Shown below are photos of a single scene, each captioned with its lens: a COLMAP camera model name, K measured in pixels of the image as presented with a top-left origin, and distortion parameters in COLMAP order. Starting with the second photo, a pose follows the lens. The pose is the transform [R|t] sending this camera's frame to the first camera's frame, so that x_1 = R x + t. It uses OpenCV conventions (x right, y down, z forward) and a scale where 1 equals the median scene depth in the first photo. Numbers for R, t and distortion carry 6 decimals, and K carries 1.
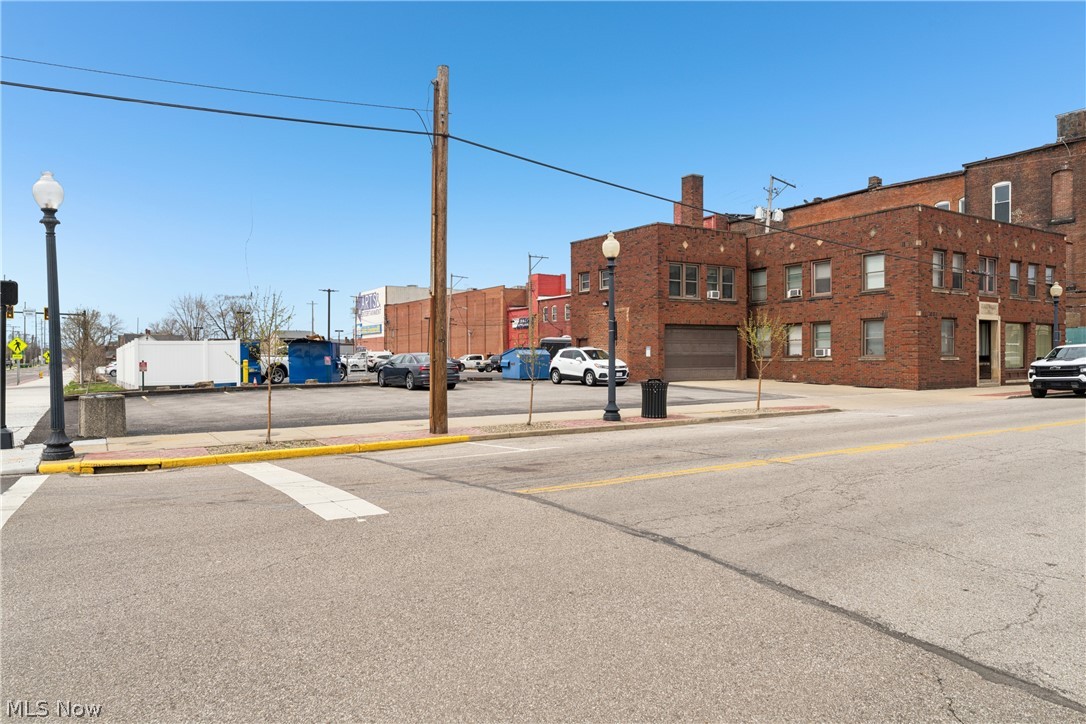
lens RADIAL K [[716.8, 0, 533.3], [0, 716.8, 363.0], [0, 0, 1]] dist [-0.000436, 0.002859]
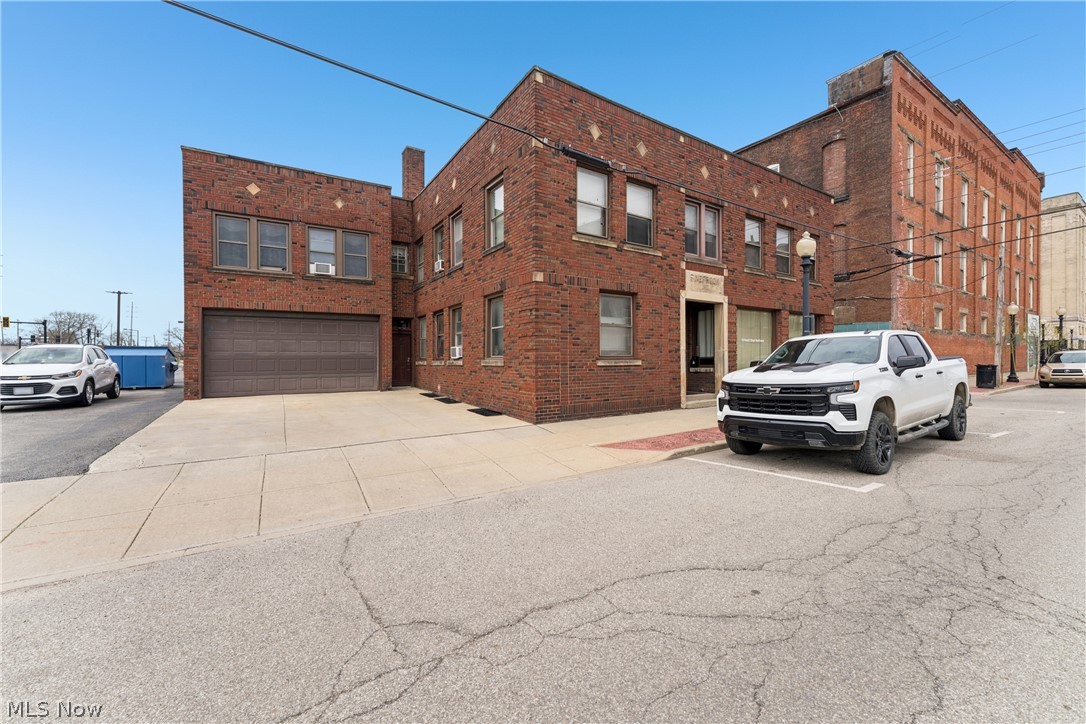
lens RADIAL K [[433.0, 0, 538.1], [0, 433.0, 359.7], [0, 0, 1]] dist [-0.000166, -0.000485]
pose [[0.999984, 0.000052, 0.005655, 0.493713], [-0.000032, 0.999994, -0.003536, -0.007007], [-0.005655, 0.003536, 0.999978, 0.629380]]
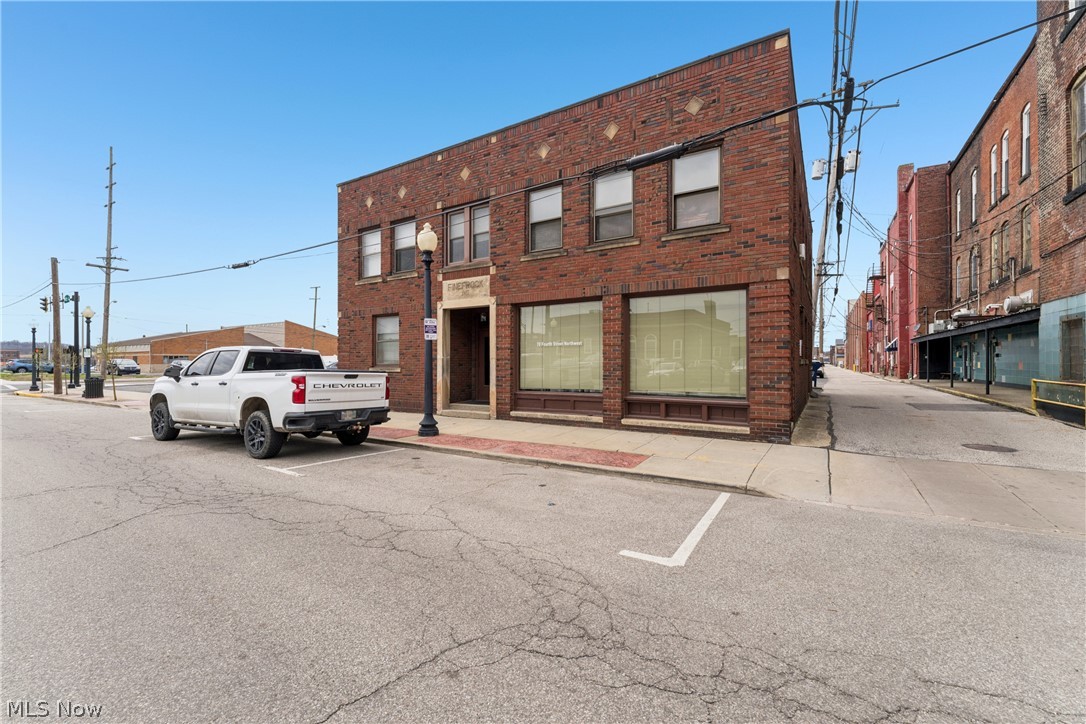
lens RADIAL K [[433.0, 0, 540.6], [0, 433.0, 360.1], [0, 0, 1]] dist [-0.000166, -0.000485]
pose [[0.441237, 0.000496, -0.897391, 1.009656], [-0.003426, 0.999993, -0.001131, -0.015309], [0.897384, 0.003573, 0.441235, 0.910010]]
